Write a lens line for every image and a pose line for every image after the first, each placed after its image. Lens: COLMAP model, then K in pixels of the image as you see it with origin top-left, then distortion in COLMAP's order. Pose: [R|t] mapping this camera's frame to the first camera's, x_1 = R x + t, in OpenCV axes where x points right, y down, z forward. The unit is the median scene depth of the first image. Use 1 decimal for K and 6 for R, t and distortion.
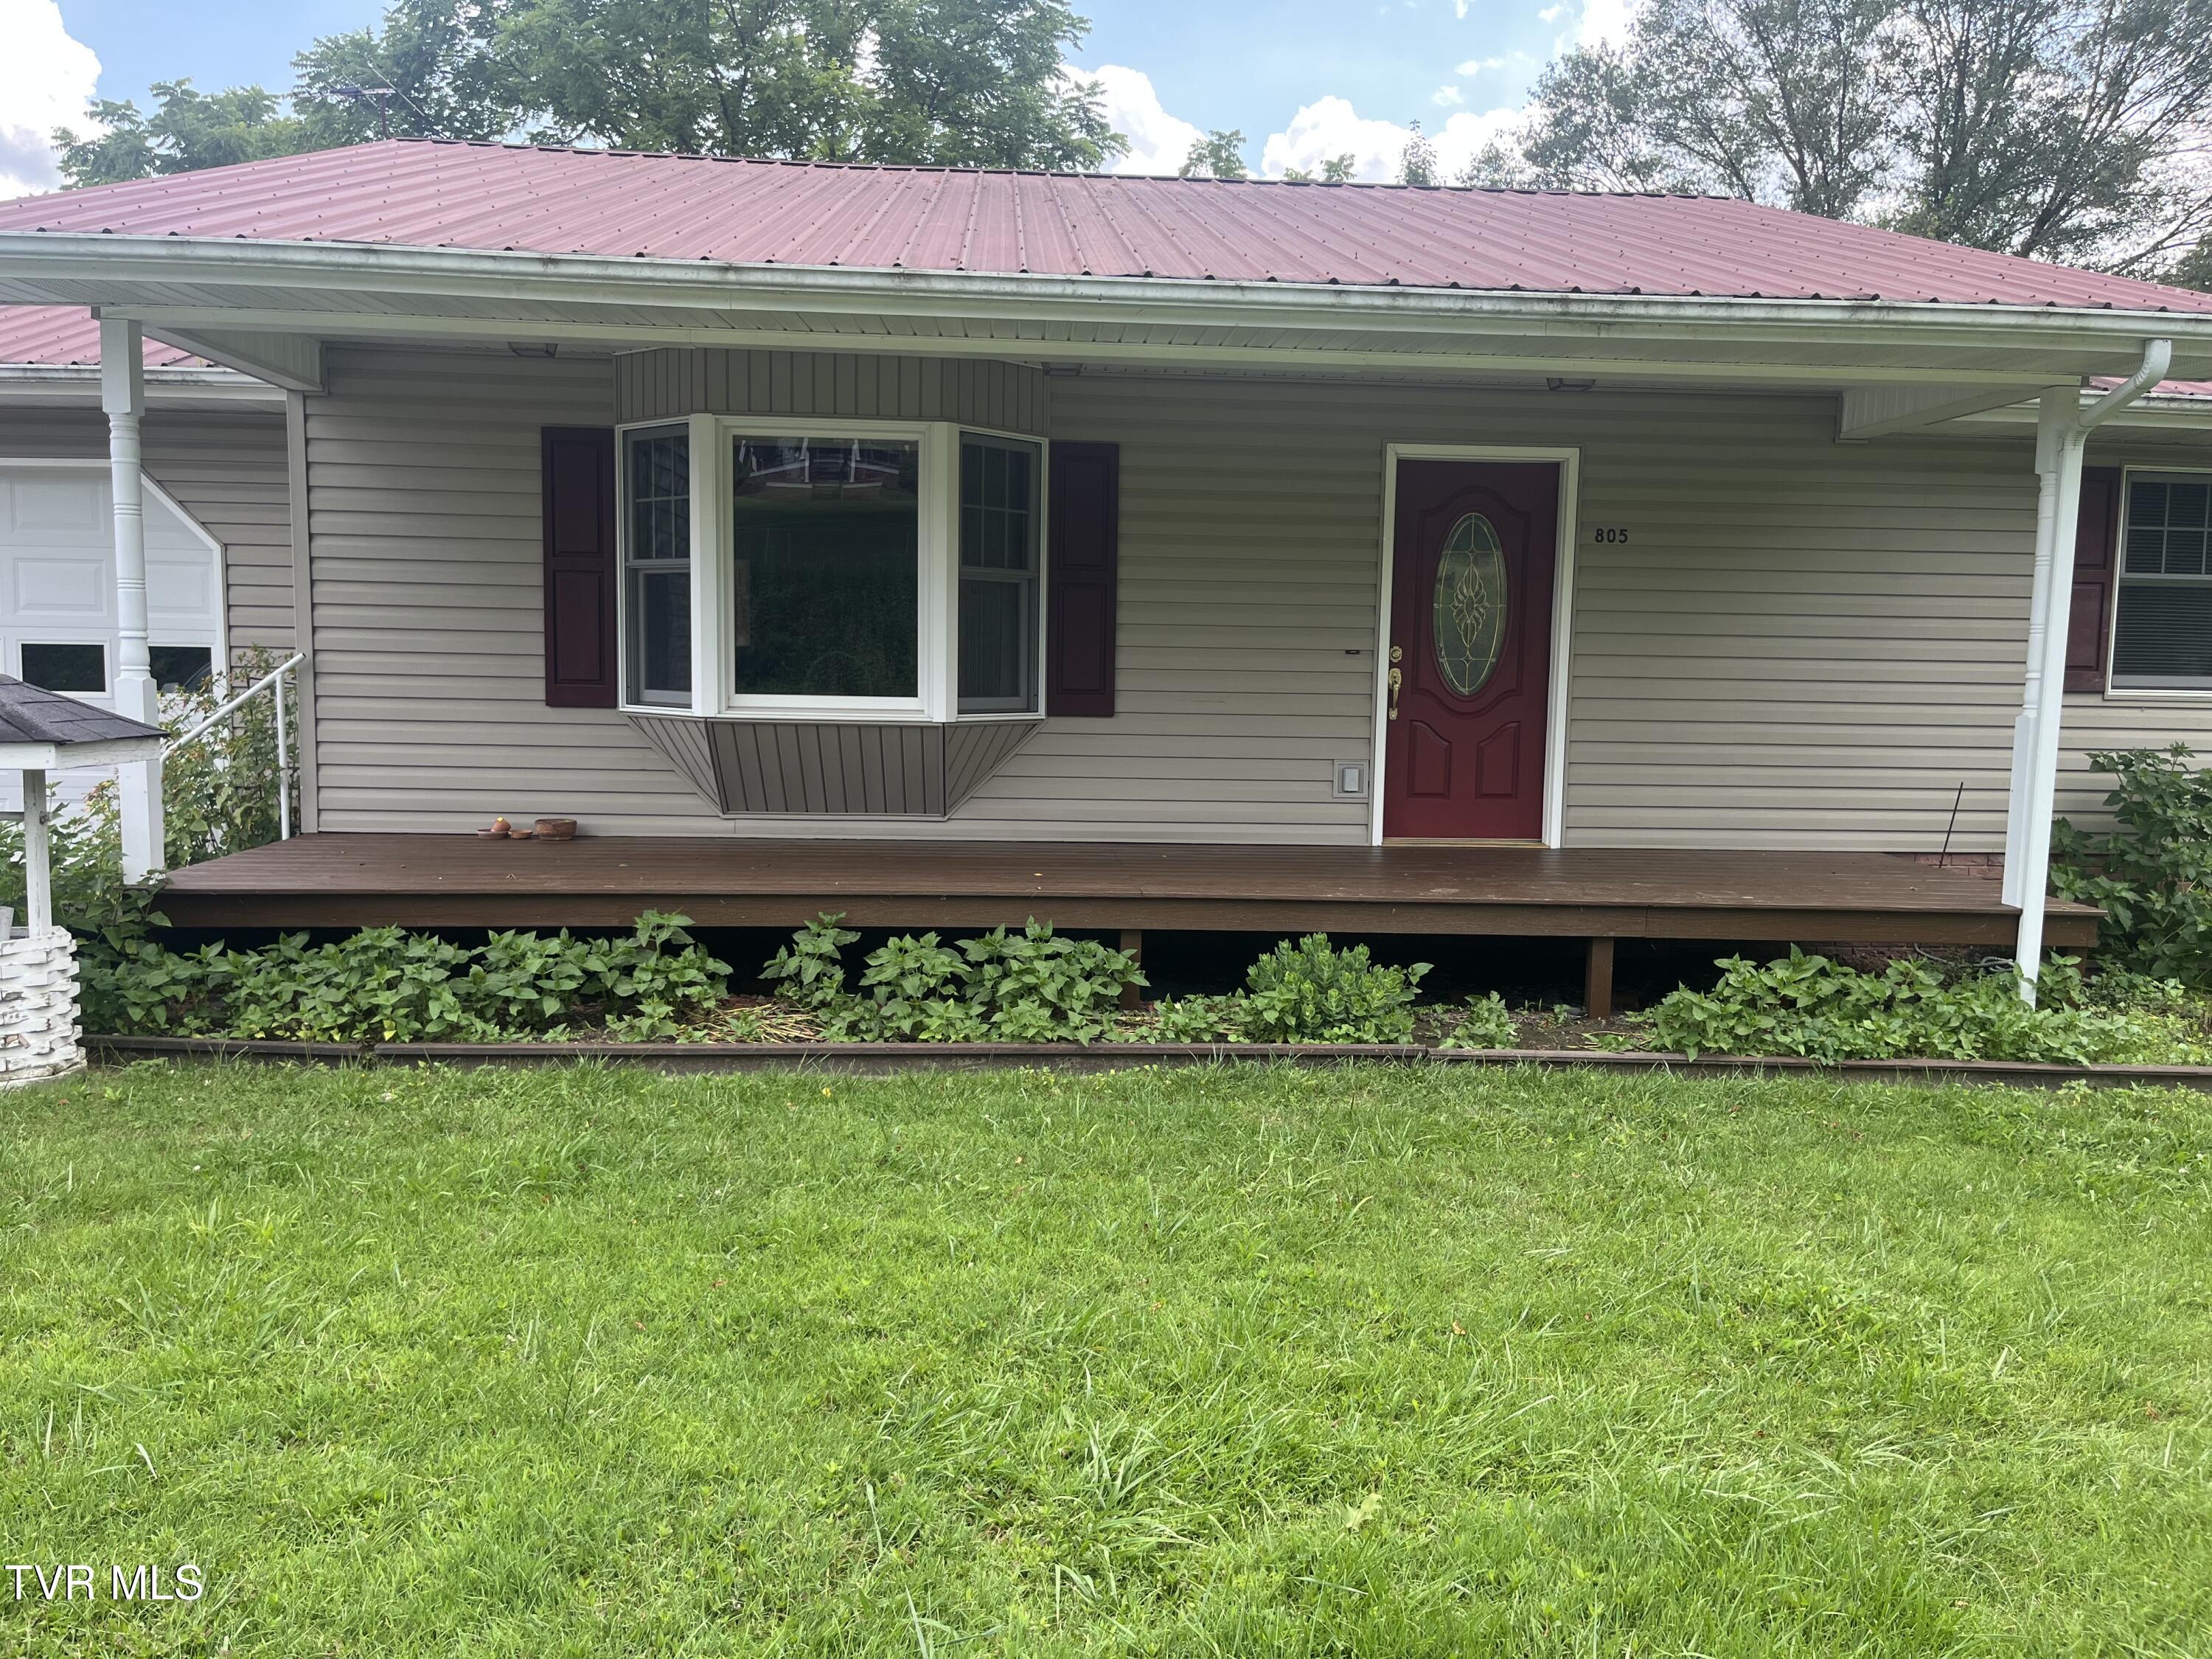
lens RADIAL K [[1675.5, 0, 1120.9], [0, 1675.5, 825.6], [0, 0, 1]] dist [0.057530, -0.080969]
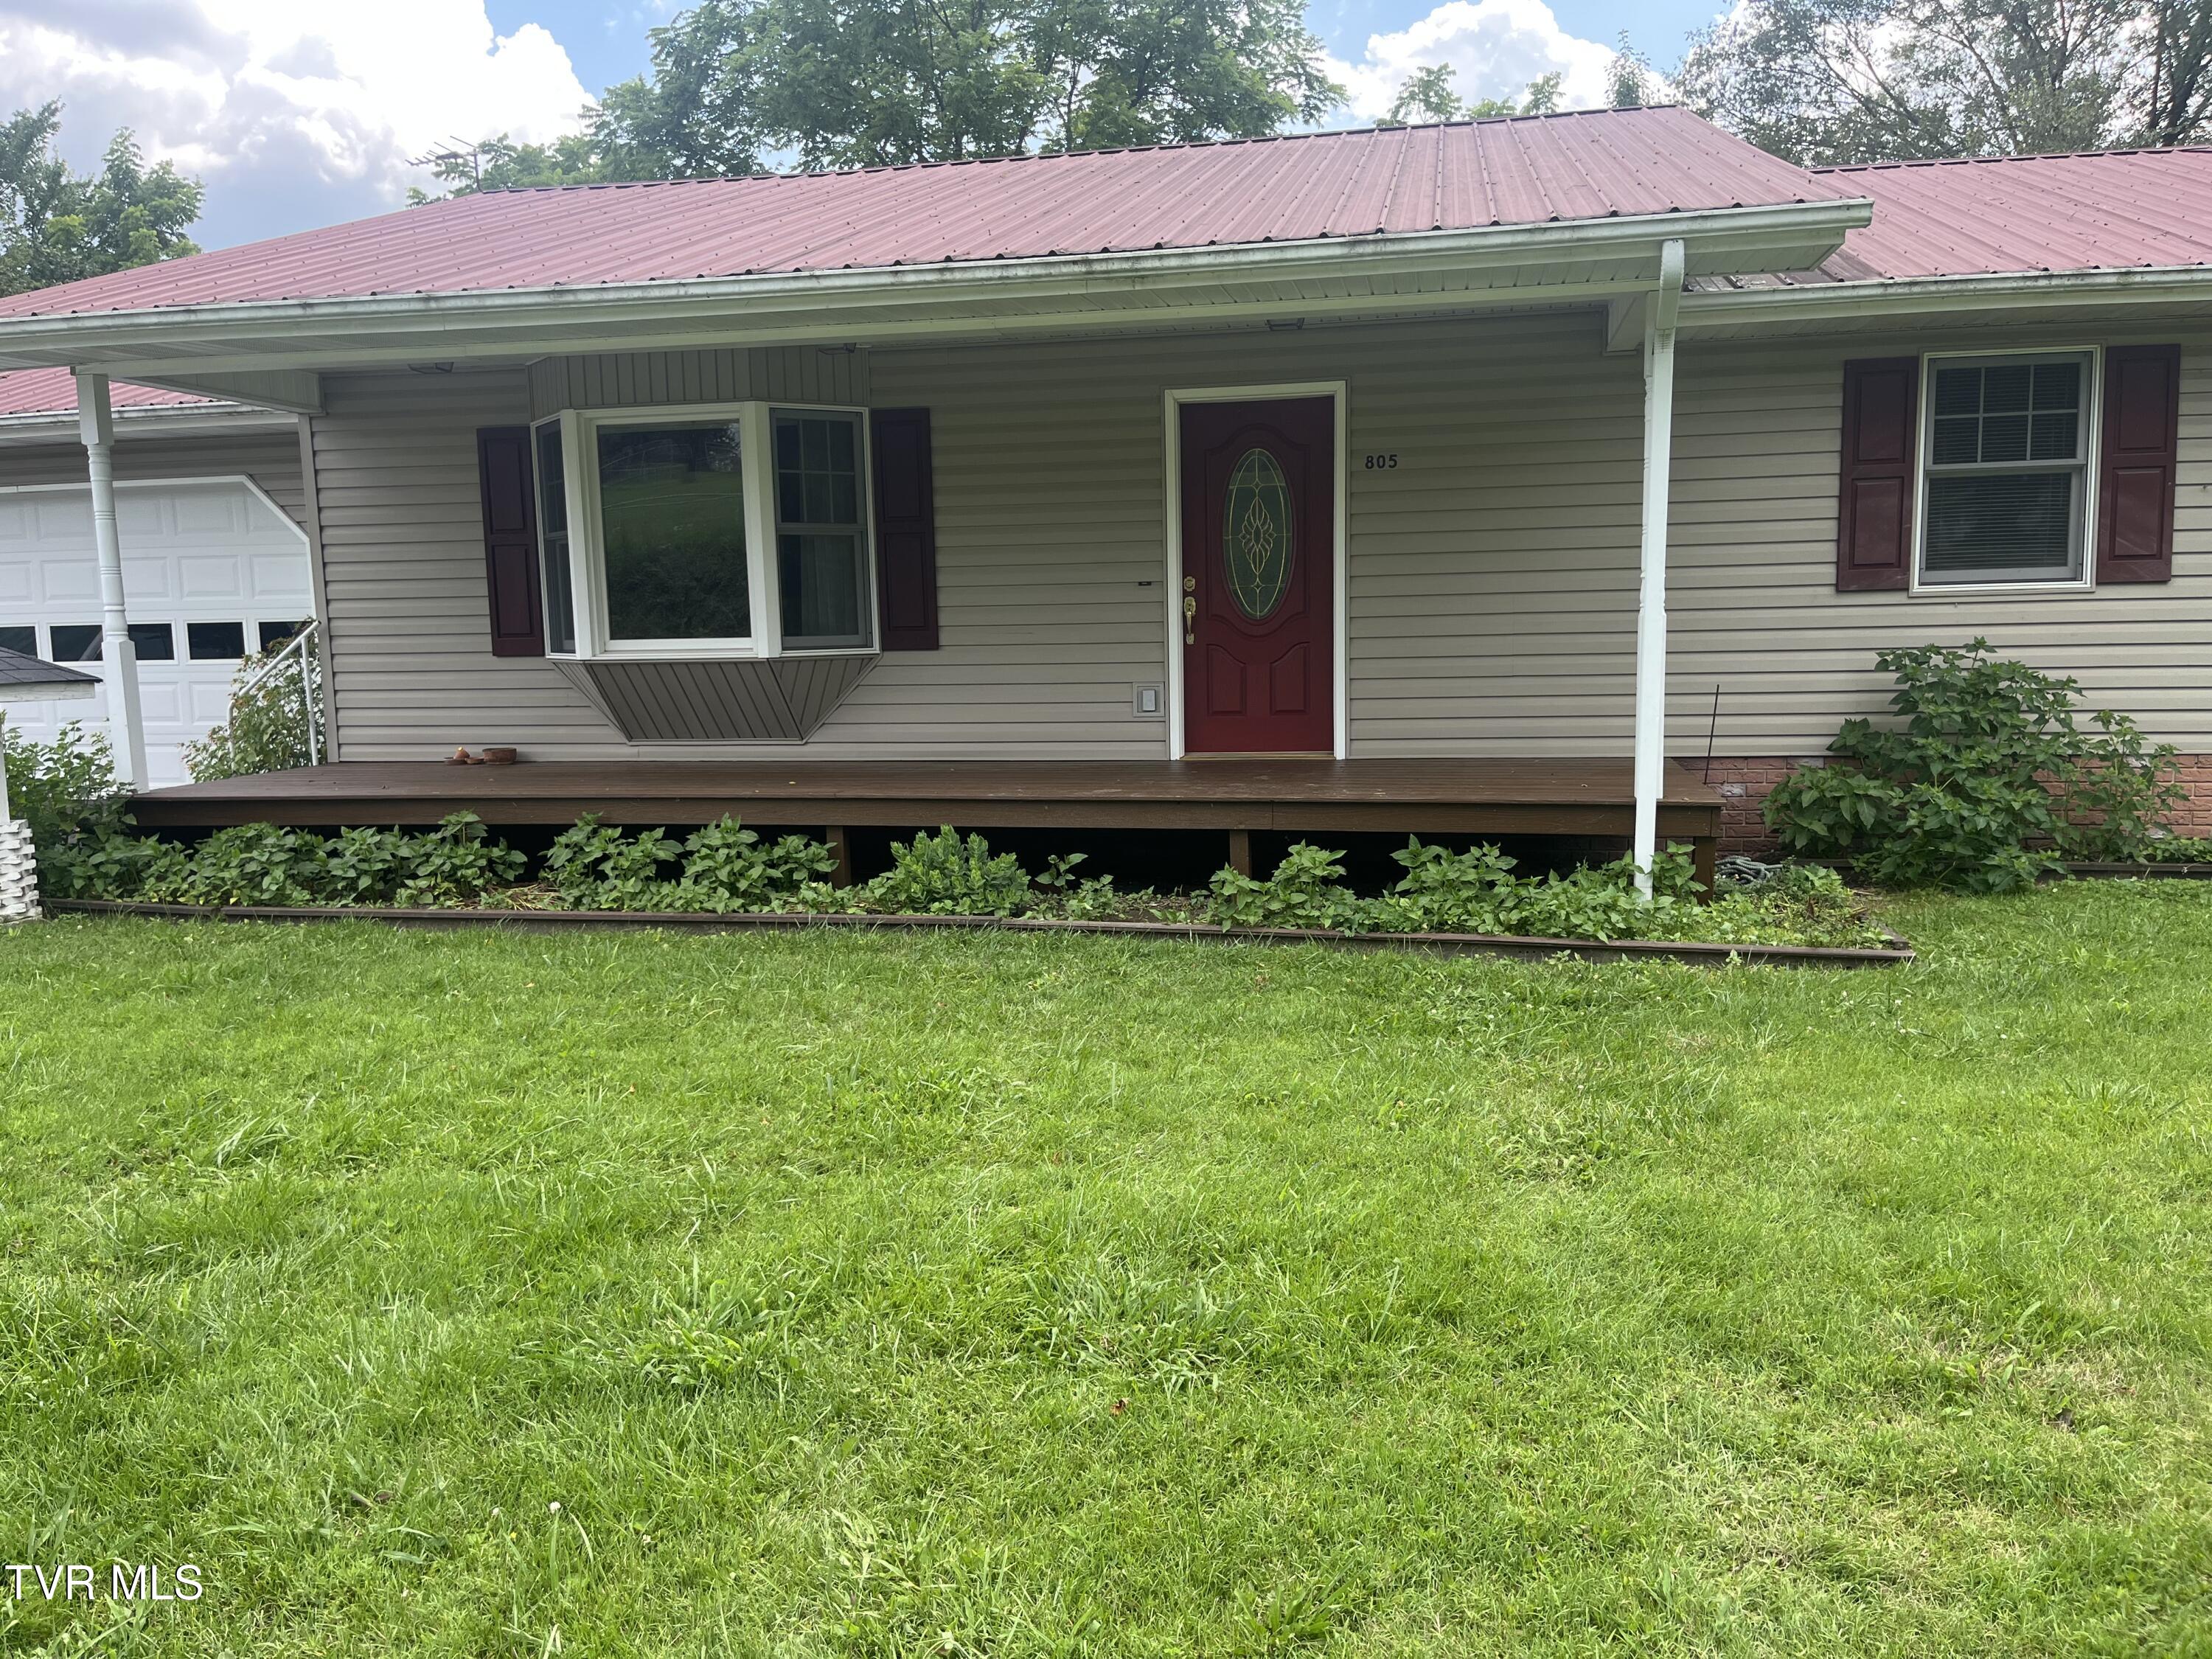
lens RADIAL K [[1675.5, 0, 1091.2], [0, 1675.5, 834.1], [0, 0, 1]] dist [0.057530, -0.080969]
pose [[0.964068, -0.006103, -0.265586, 0.417400], [0.013661, 0.999552, 0.026623, 0.032817], [0.265305, -0.029294, 0.963719, -0.077277]]
